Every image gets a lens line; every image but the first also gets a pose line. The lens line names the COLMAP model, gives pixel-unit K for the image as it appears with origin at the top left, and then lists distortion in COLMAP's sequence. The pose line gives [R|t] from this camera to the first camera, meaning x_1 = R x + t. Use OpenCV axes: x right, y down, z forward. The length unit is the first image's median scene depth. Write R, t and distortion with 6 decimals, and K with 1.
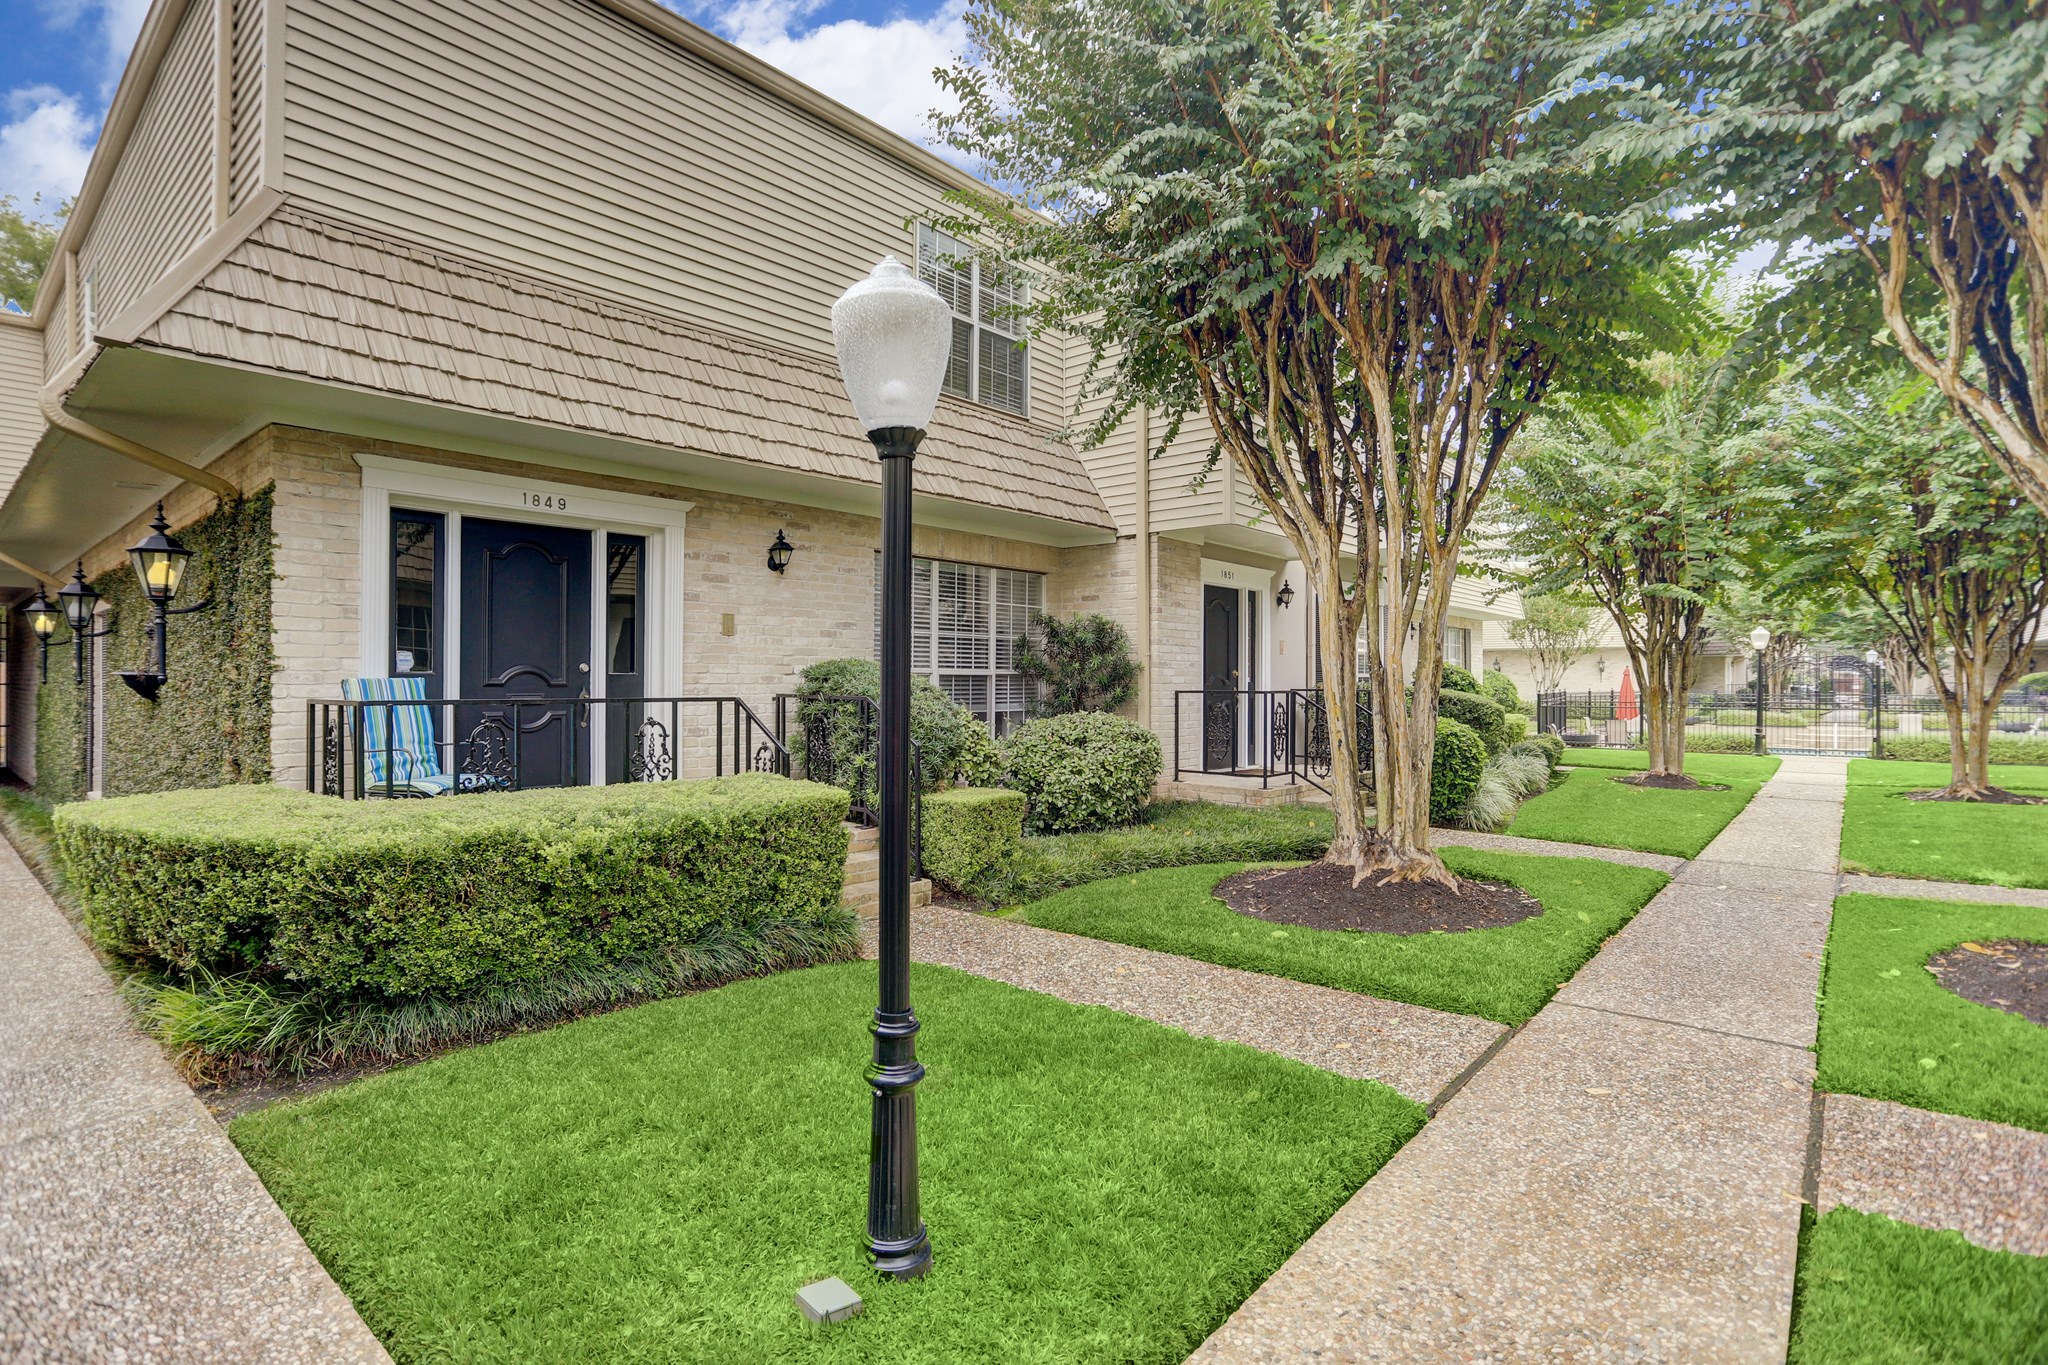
lens RADIAL K [[990.1, 0, 1022.5], [0, 990.1, 680.7], [0, 0, 1]] dist [0.000125, 0.000006]
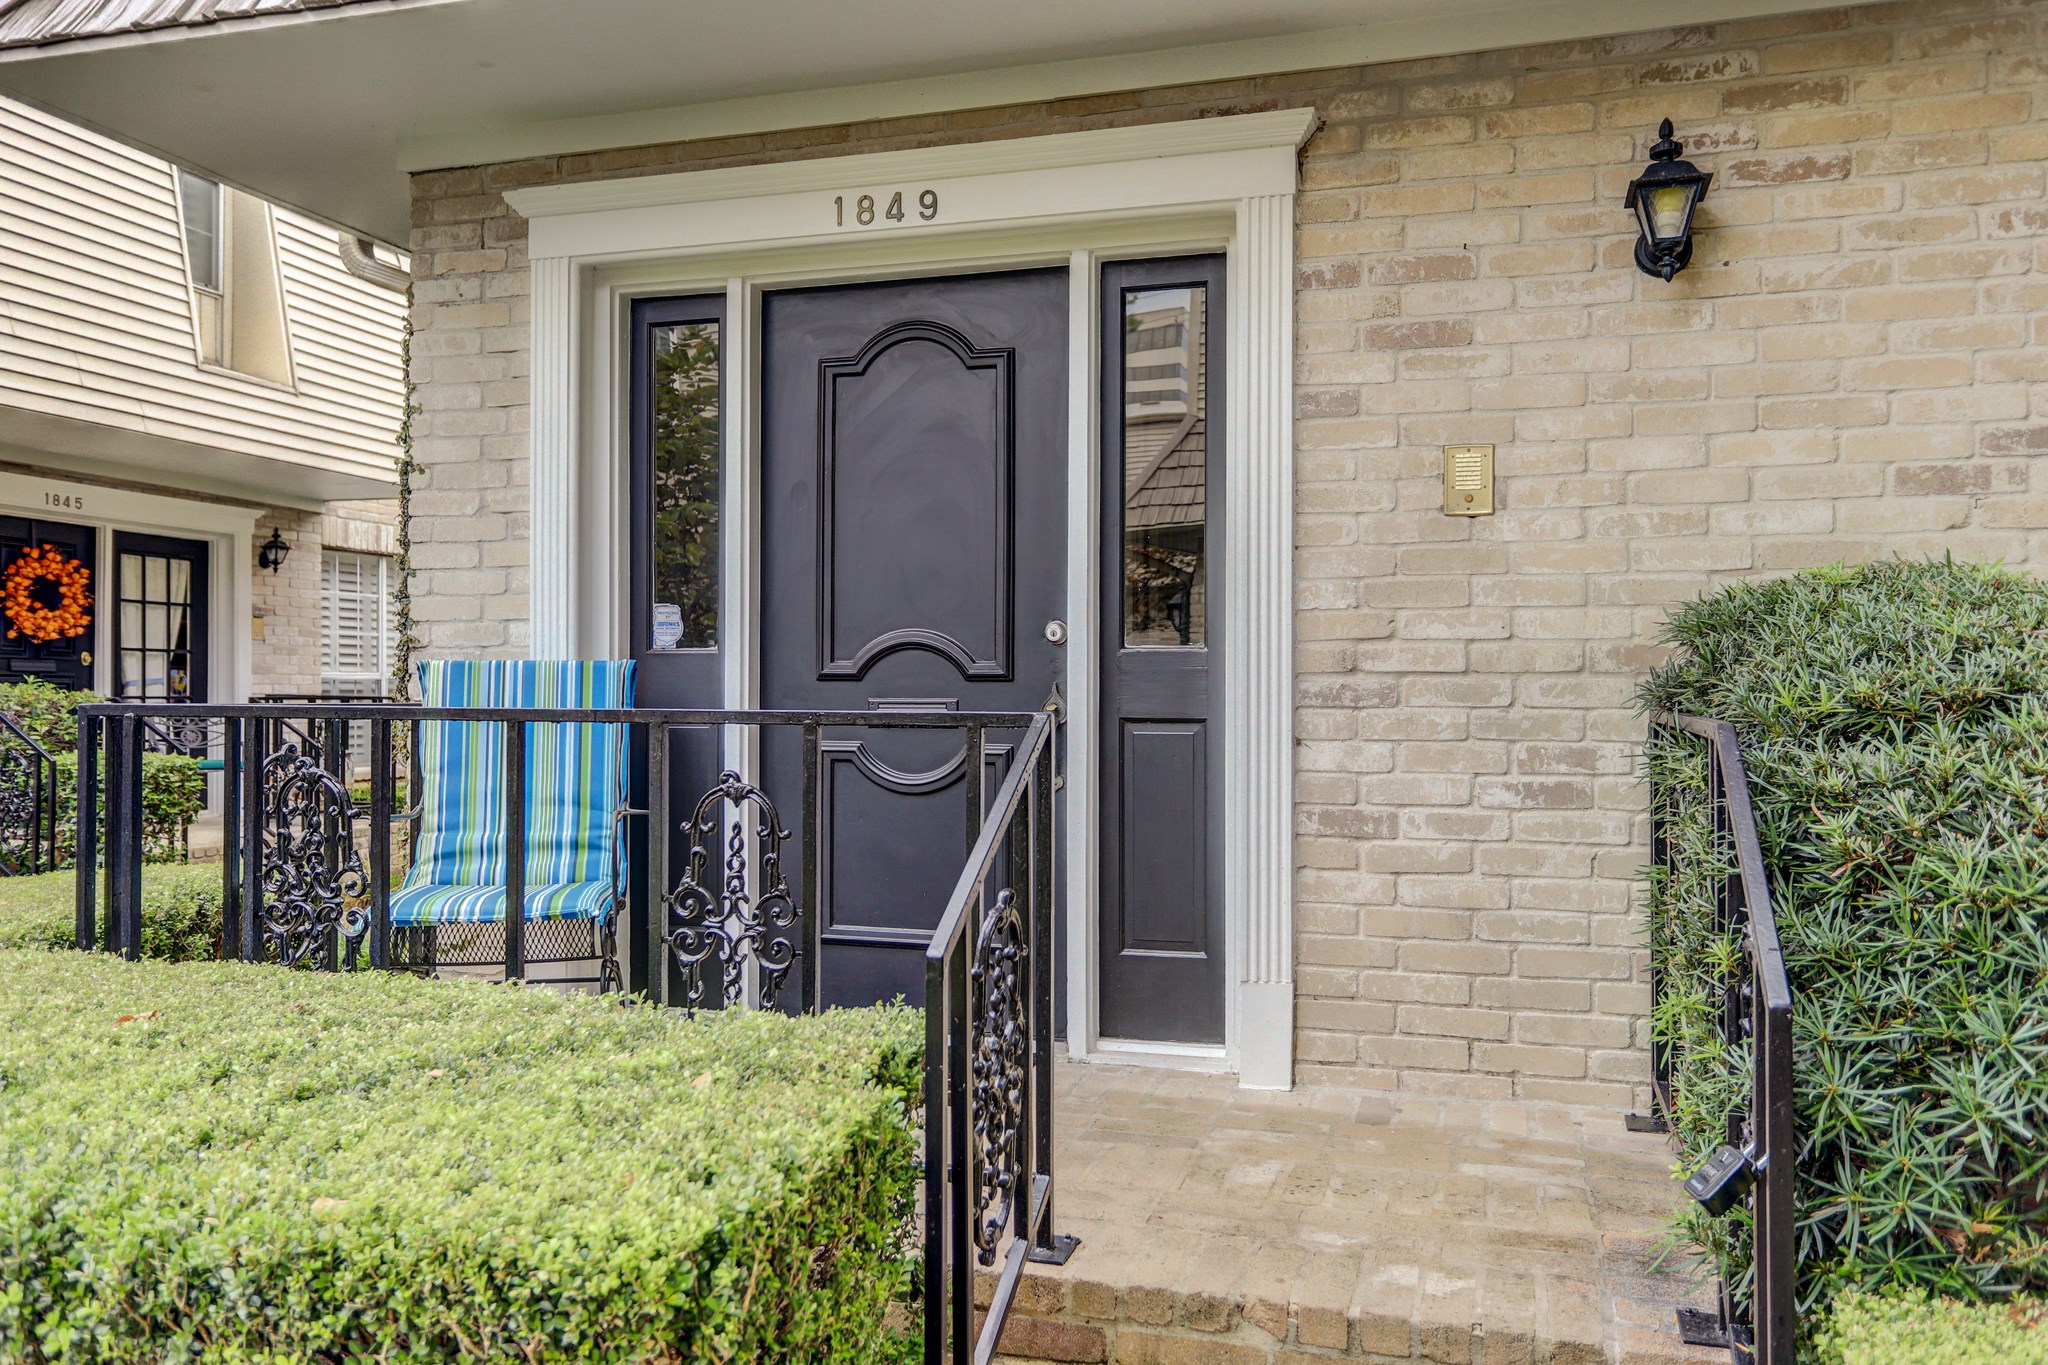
lens RADIAL K [[1577.1, 0, 1022.1], [0, 1577.1, 682.3], [0, 0, 1]] dist [0.007660, 0.002394]
pose [[0.408593, -0.004665, -0.912705, 0.095361], [-0.000020, 0.999987, -0.005120, 0.008574], [0.912717, 0.002110, 0.408588, 0.713860]]
